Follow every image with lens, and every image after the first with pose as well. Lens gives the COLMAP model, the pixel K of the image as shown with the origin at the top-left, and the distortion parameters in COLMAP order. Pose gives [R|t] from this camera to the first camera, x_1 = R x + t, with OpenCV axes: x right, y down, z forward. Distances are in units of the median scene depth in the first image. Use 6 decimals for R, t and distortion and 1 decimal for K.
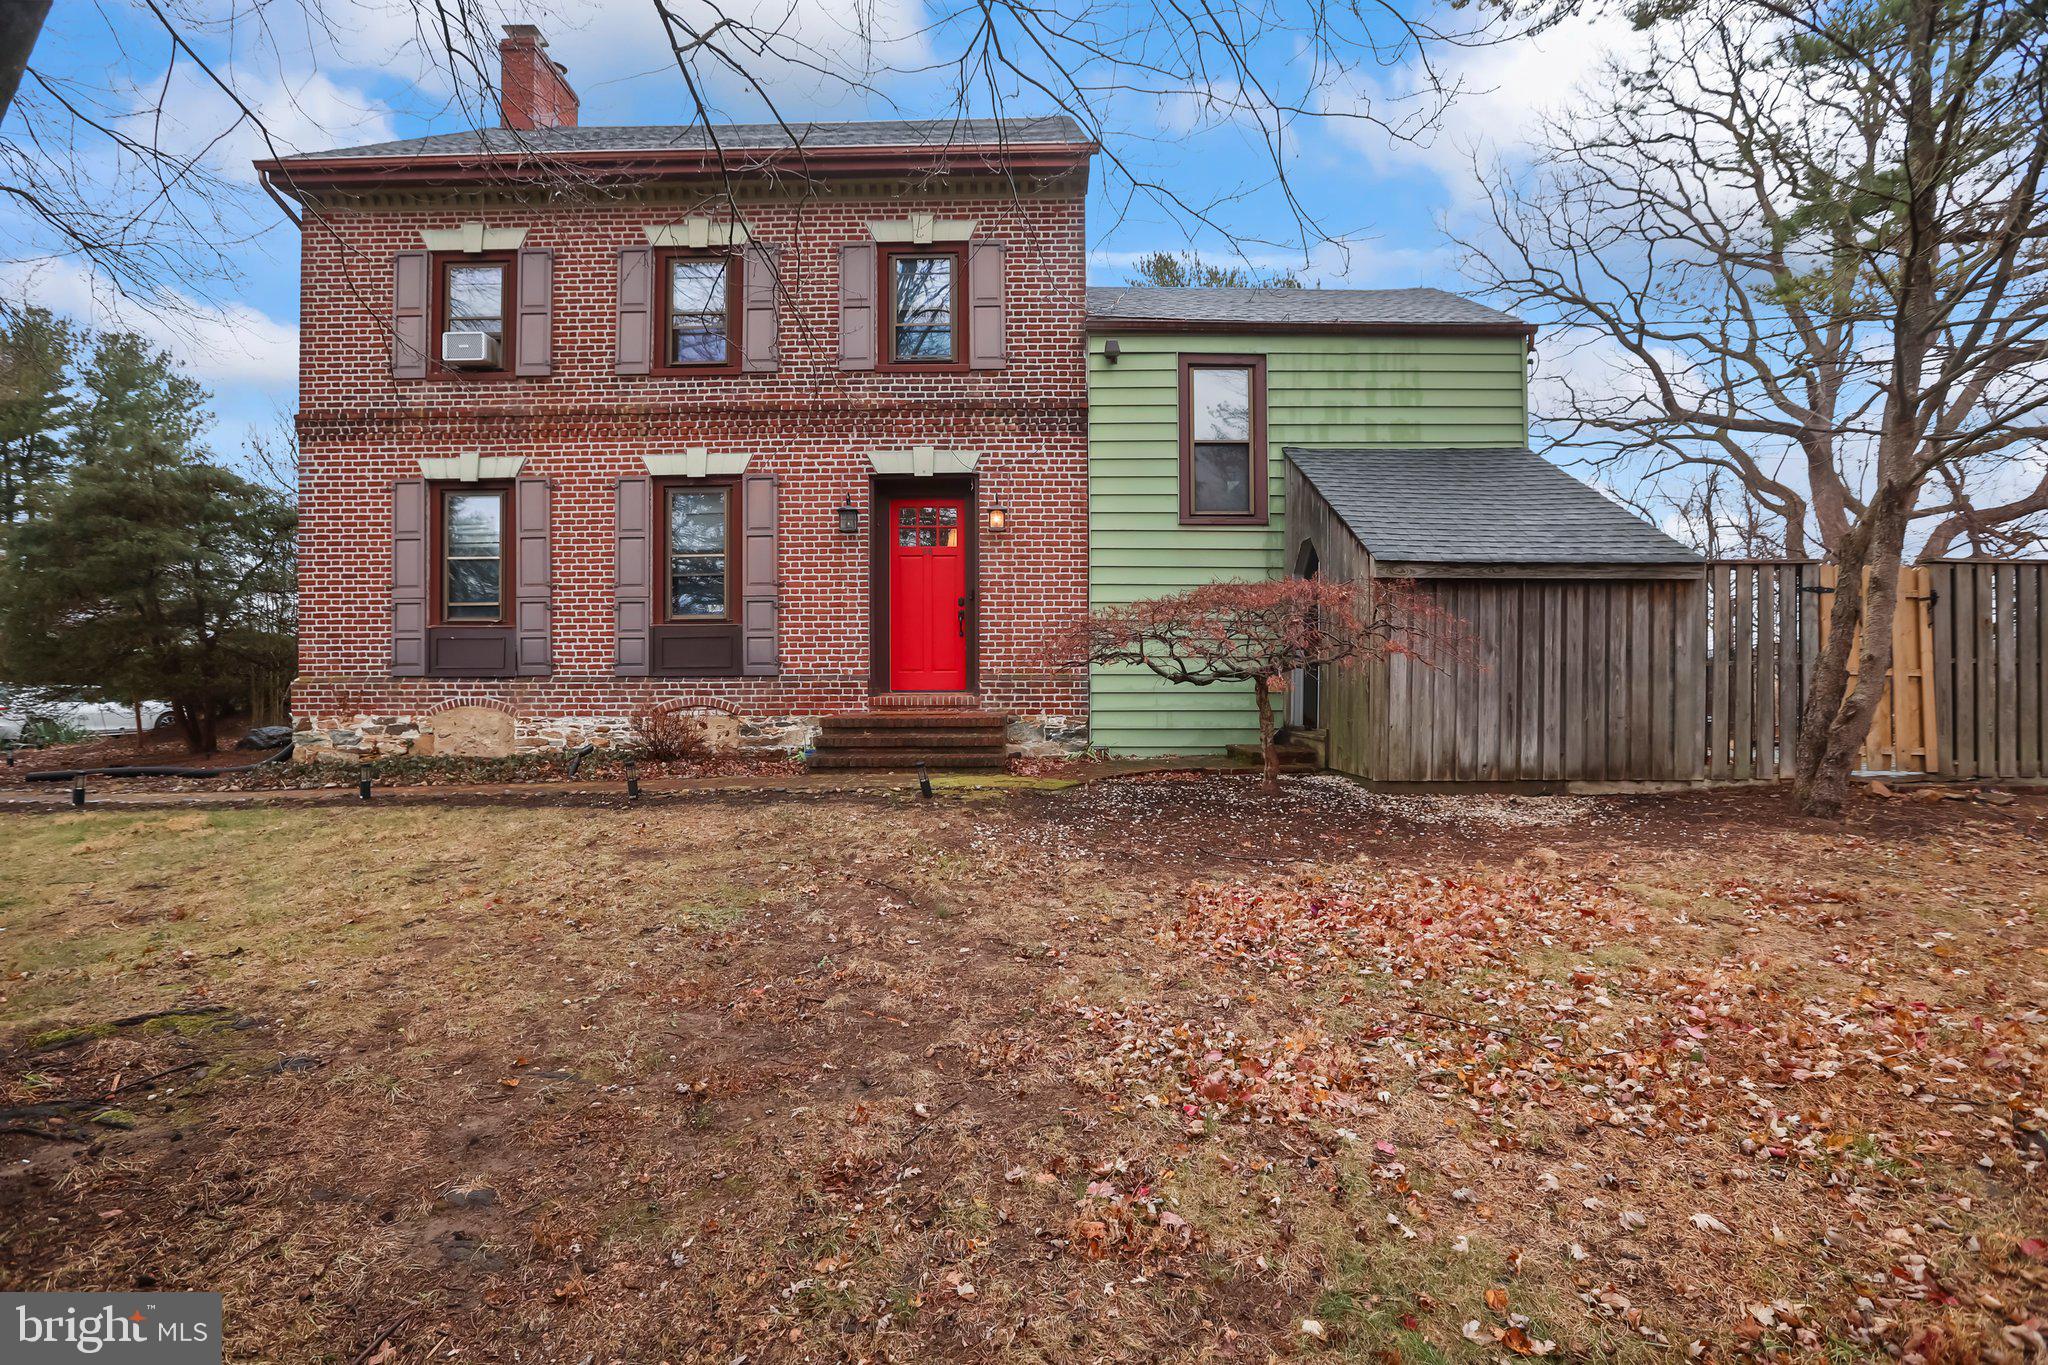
lens RADIAL K [[963.8, 0, 1025.8], [0, 963.8, 689.6], [0, 0, 1]] dist [-0.069049, 0.038236]
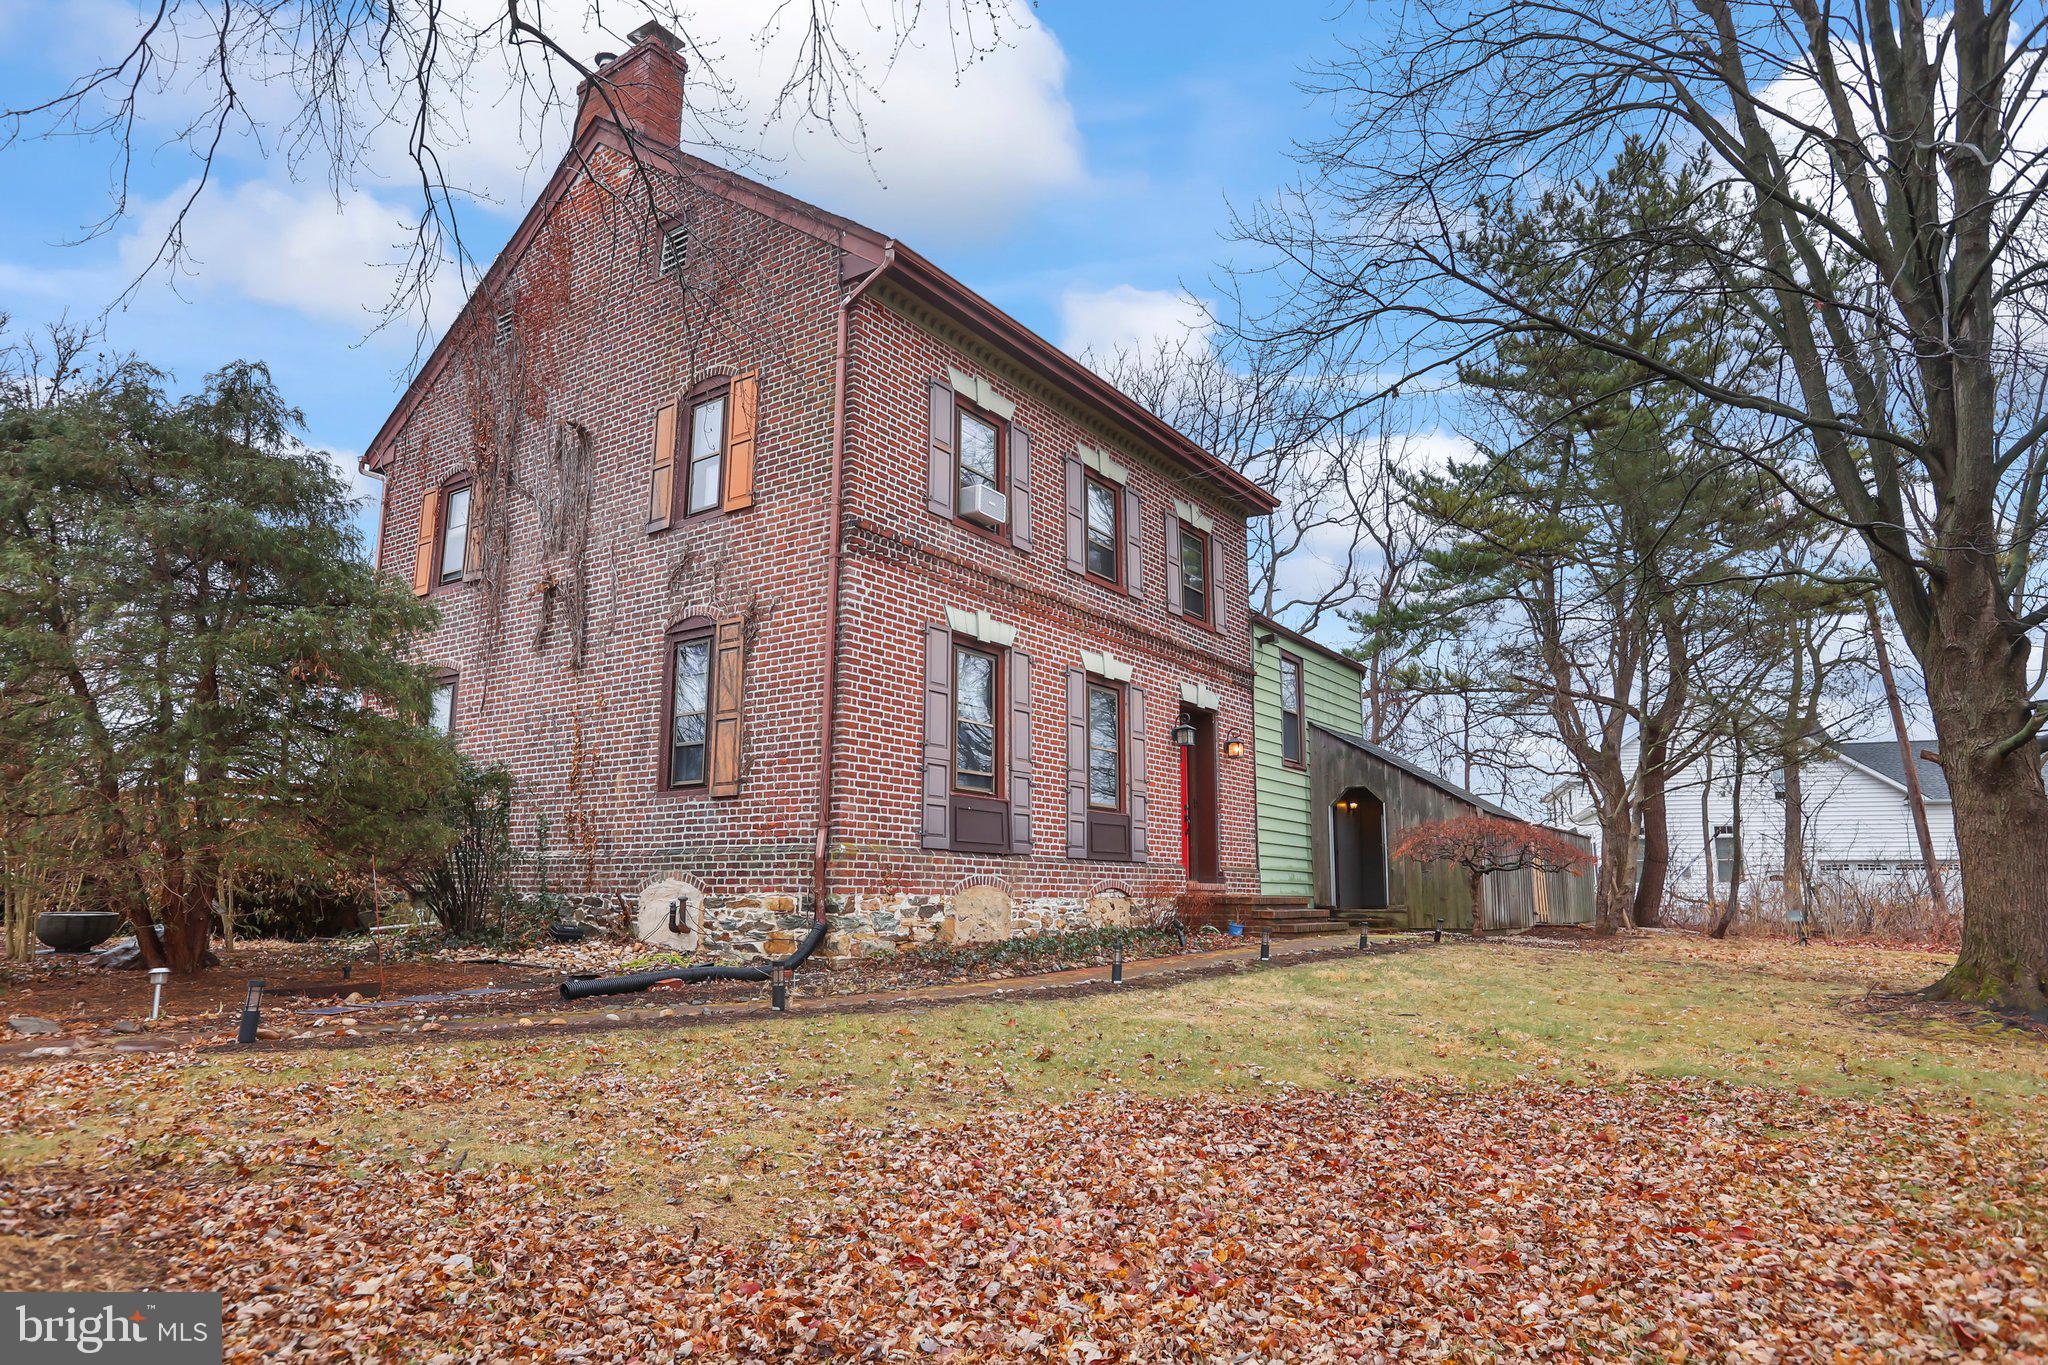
lens RADIAL K [[1208.7, 0, 1021.5], [0, 1208.7, 696.1], [0, 0, 1]] dist [-0.061981, 0.000706]
pose [[0.562832, 0.145062, 0.813743, -1.534518], [-0.002539, 0.984779, -0.173795, 0.040056], [-0.826567, 0.095751, 0.554633, 0.310632]]
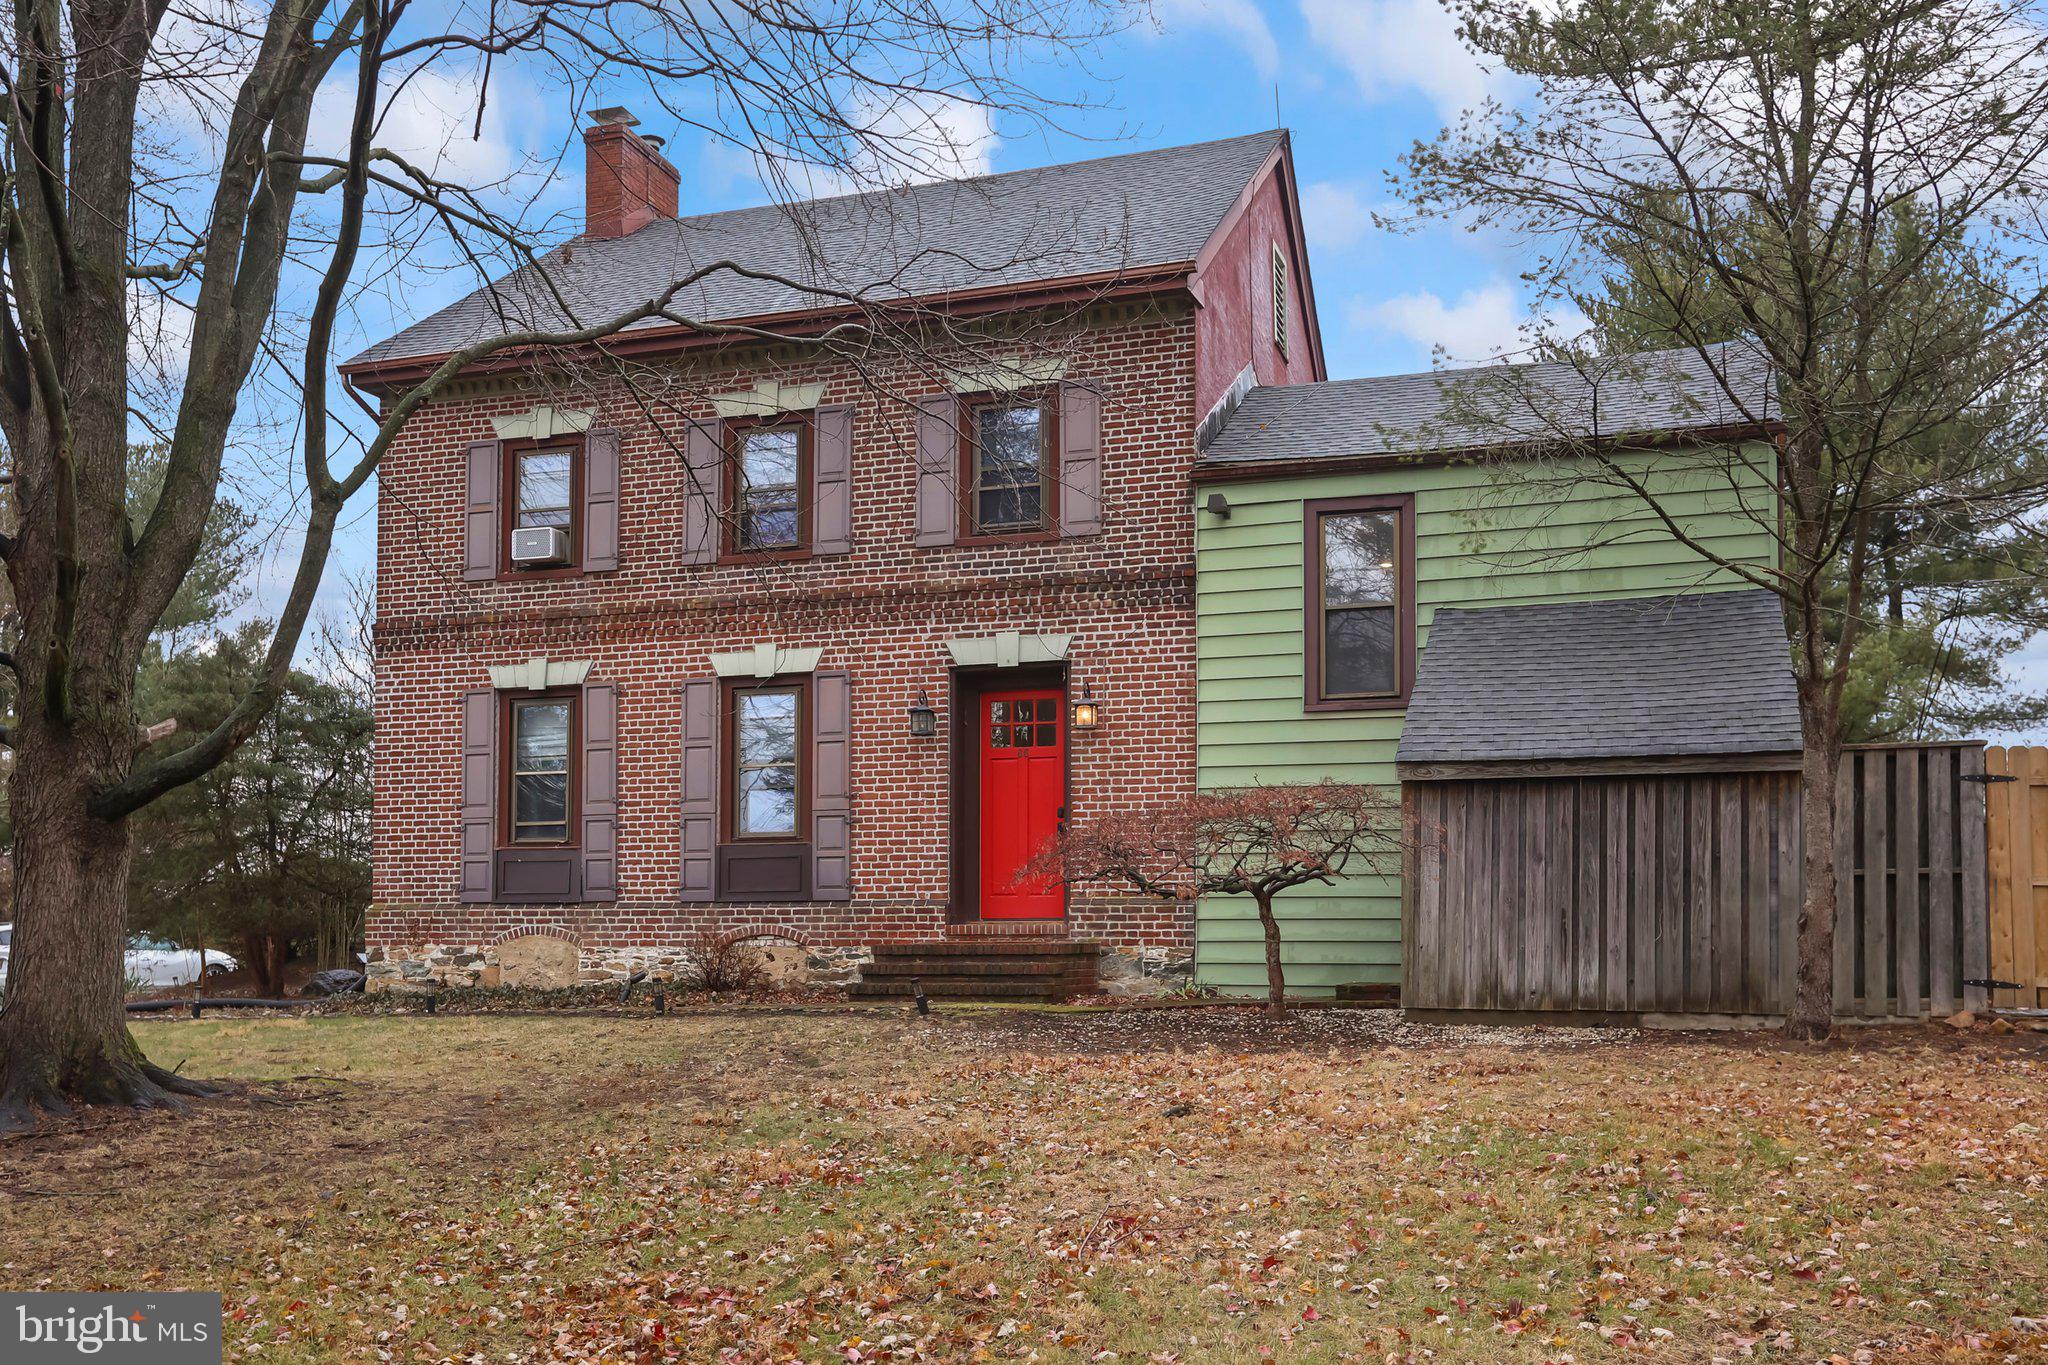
lens RADIAL K [[1849.2, 0, 1018.2], [0, 1849.2, 906.0], [0, 0, 1]] dist [0.001363, 0.002688]
pose [[0.948740, -0.002956, -0.316045, 0.420547], [-0.007101, 0.999504, -0.030665, 0.040989], [0.315979, 0.031337, 0.948249, -0.549266]]
